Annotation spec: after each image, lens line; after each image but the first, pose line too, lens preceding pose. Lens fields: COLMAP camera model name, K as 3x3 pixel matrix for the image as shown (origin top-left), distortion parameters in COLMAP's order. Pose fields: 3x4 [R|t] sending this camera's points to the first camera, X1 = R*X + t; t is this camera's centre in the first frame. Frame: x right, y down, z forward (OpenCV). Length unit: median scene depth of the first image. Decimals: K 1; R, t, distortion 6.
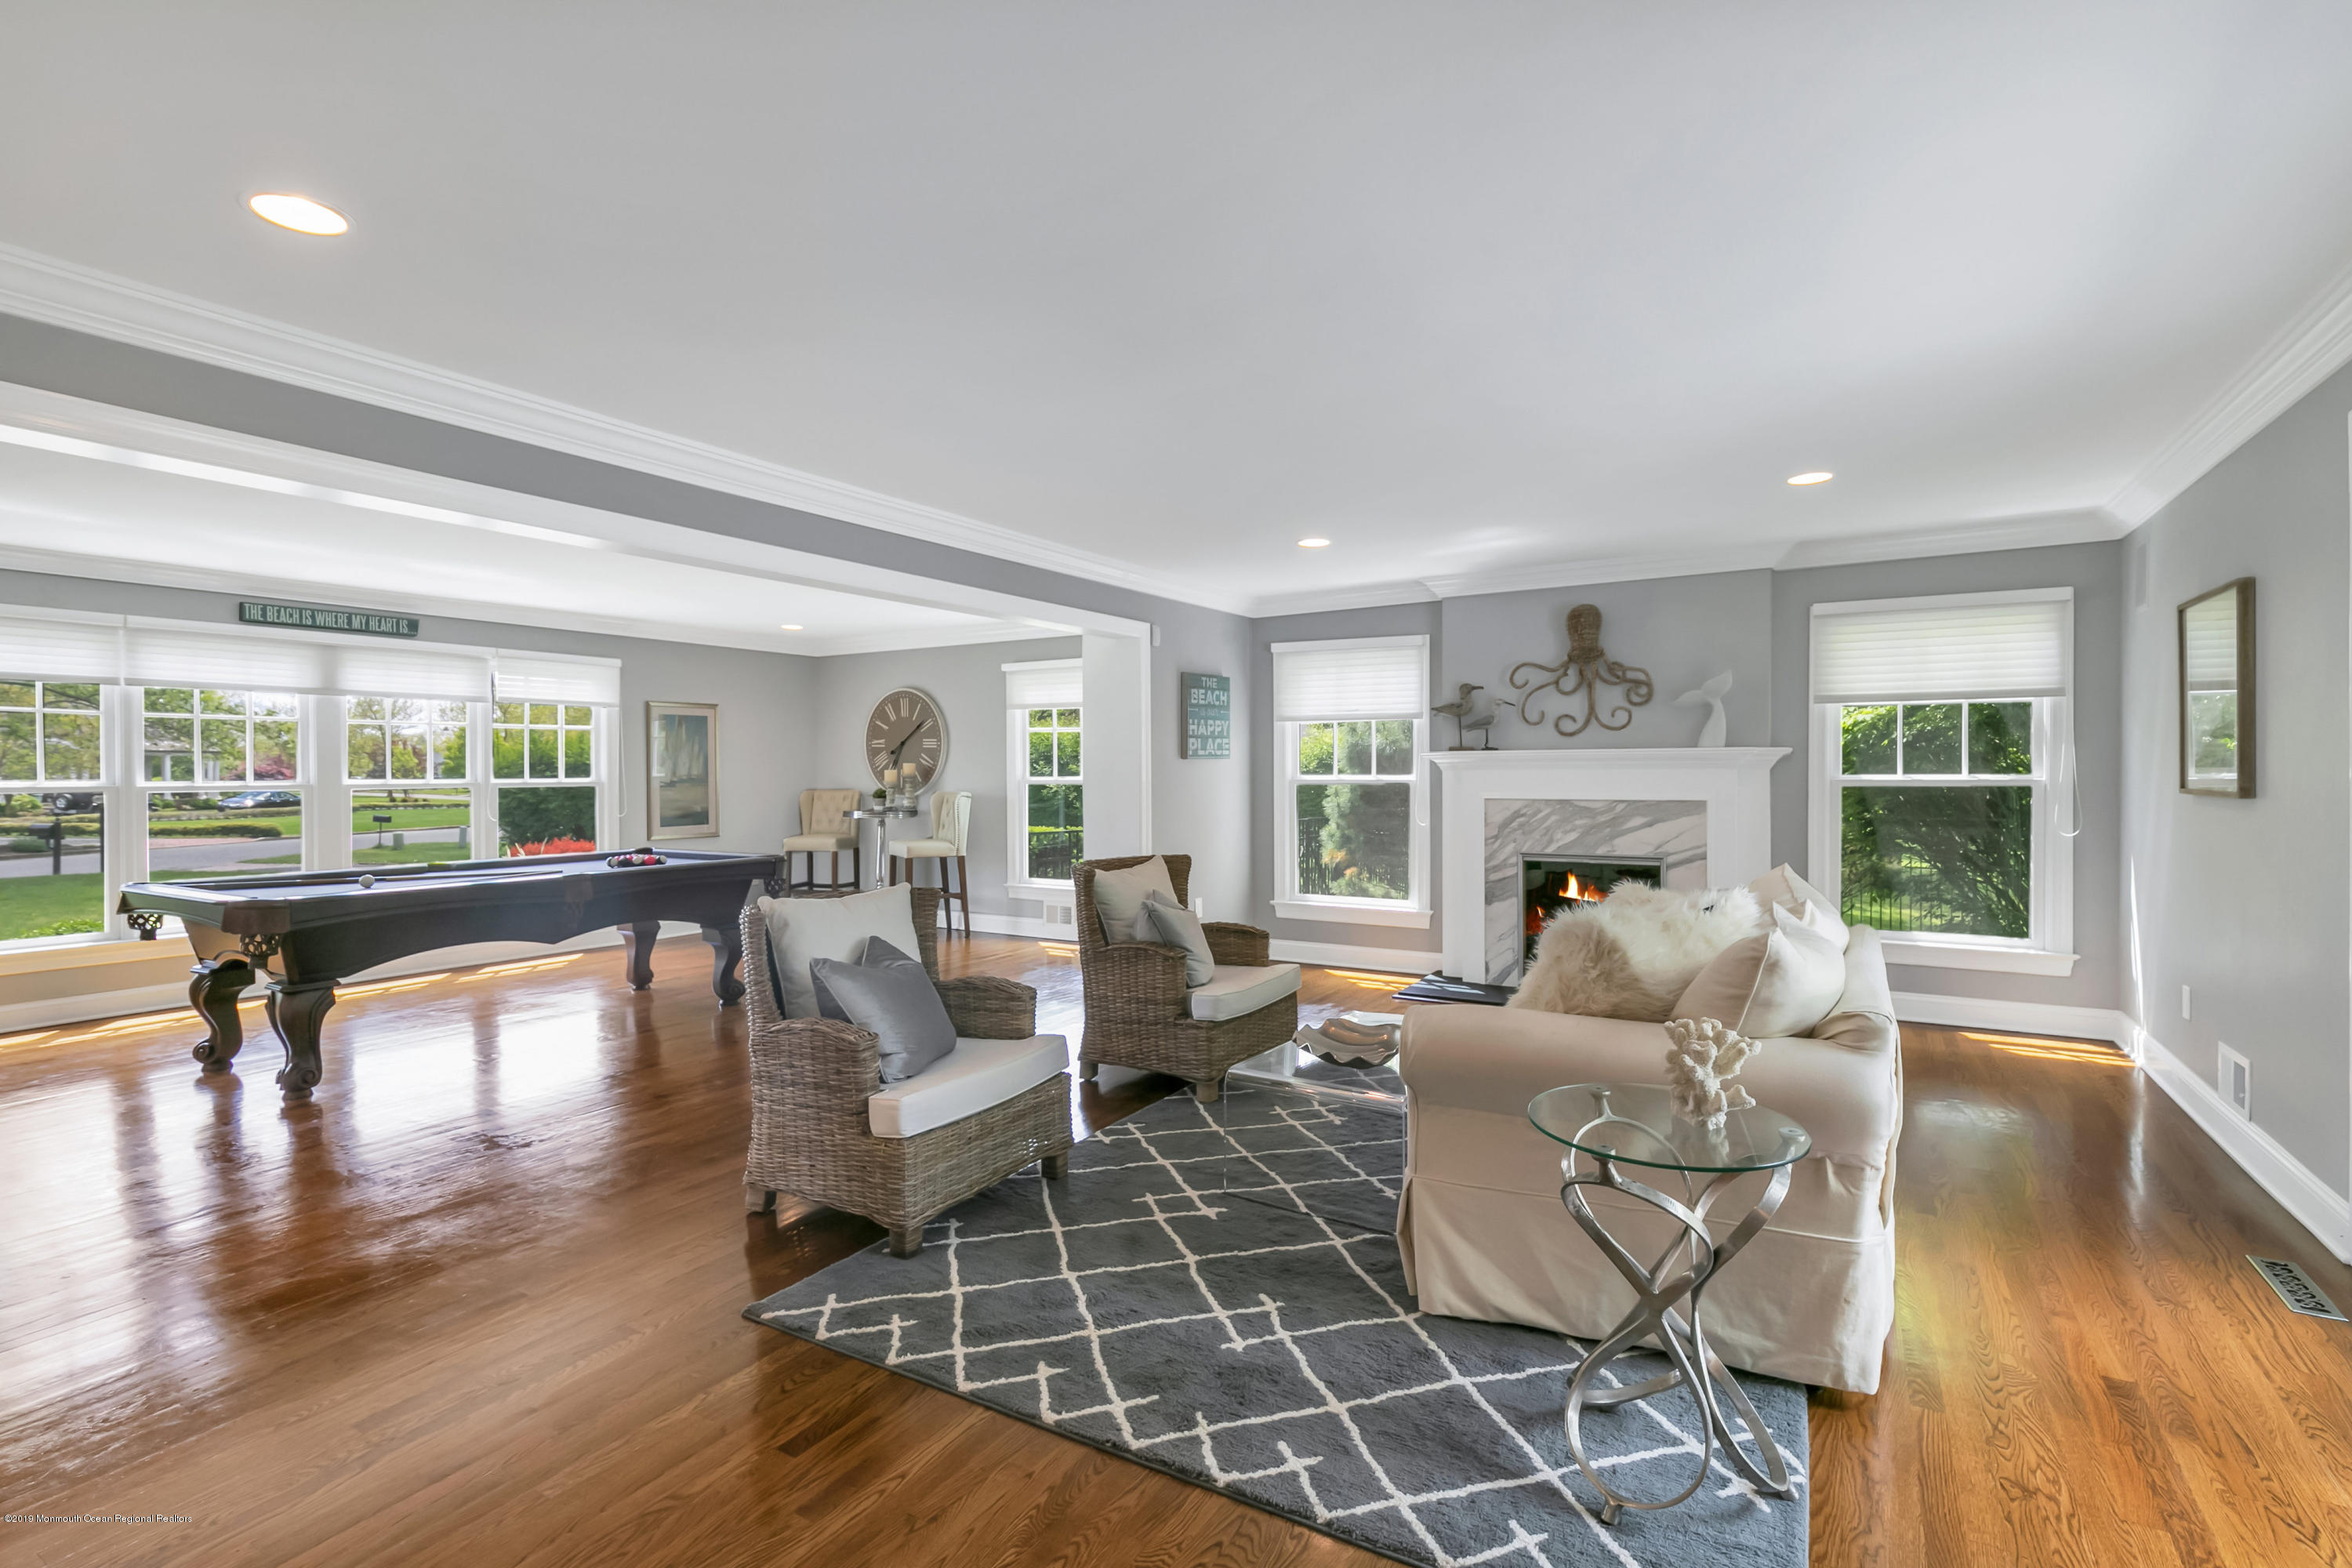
lens RADIAL K [[1083.0, 0, 1176.0], [0, 1083.0, 784.0], [0, 0, 1]] dist [0.001072, 0.000097]
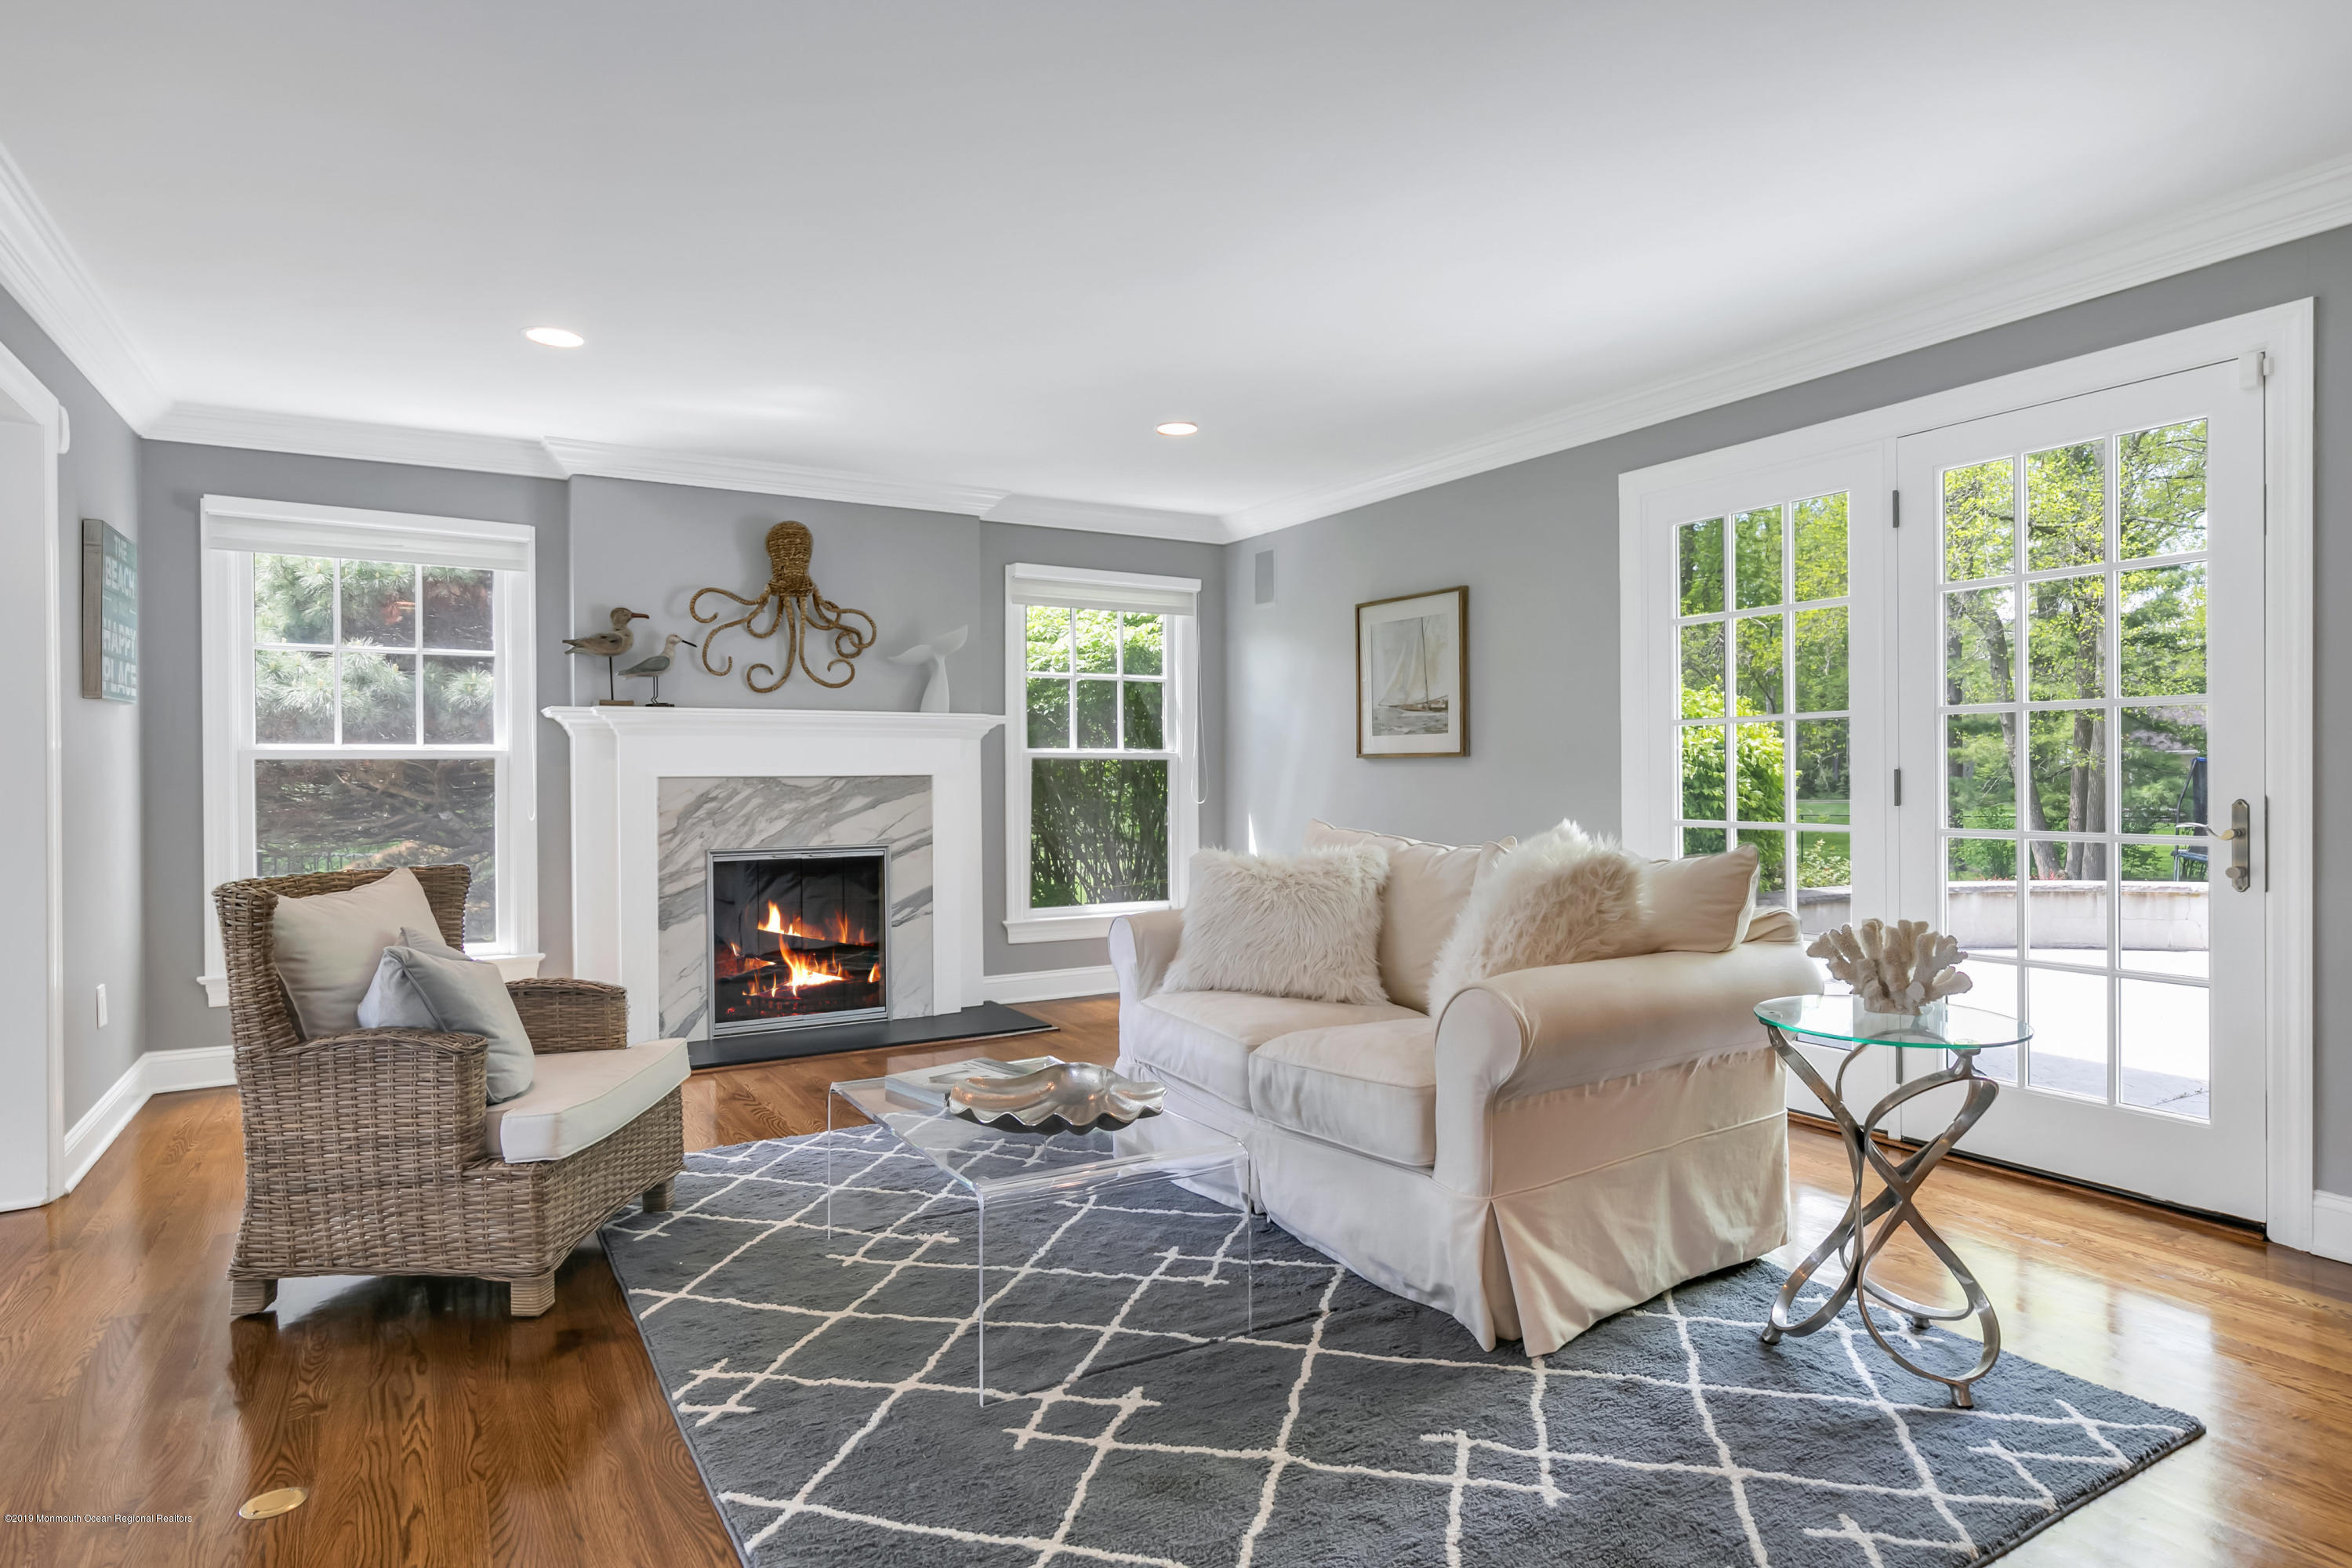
lens RADIAL K [[1320.1, 0, 1176.0], [0, 1320.1, 784.0], [0, 0, 1]] dist [-0.000840, 0.000452]
pose [[0.461023, -0.004501, 0.887377, -0.347006], [0.014227, 0.999896, -0.002320, 0.027653], [-0.887274, 0.013694, 0.461039, 0.355020]]
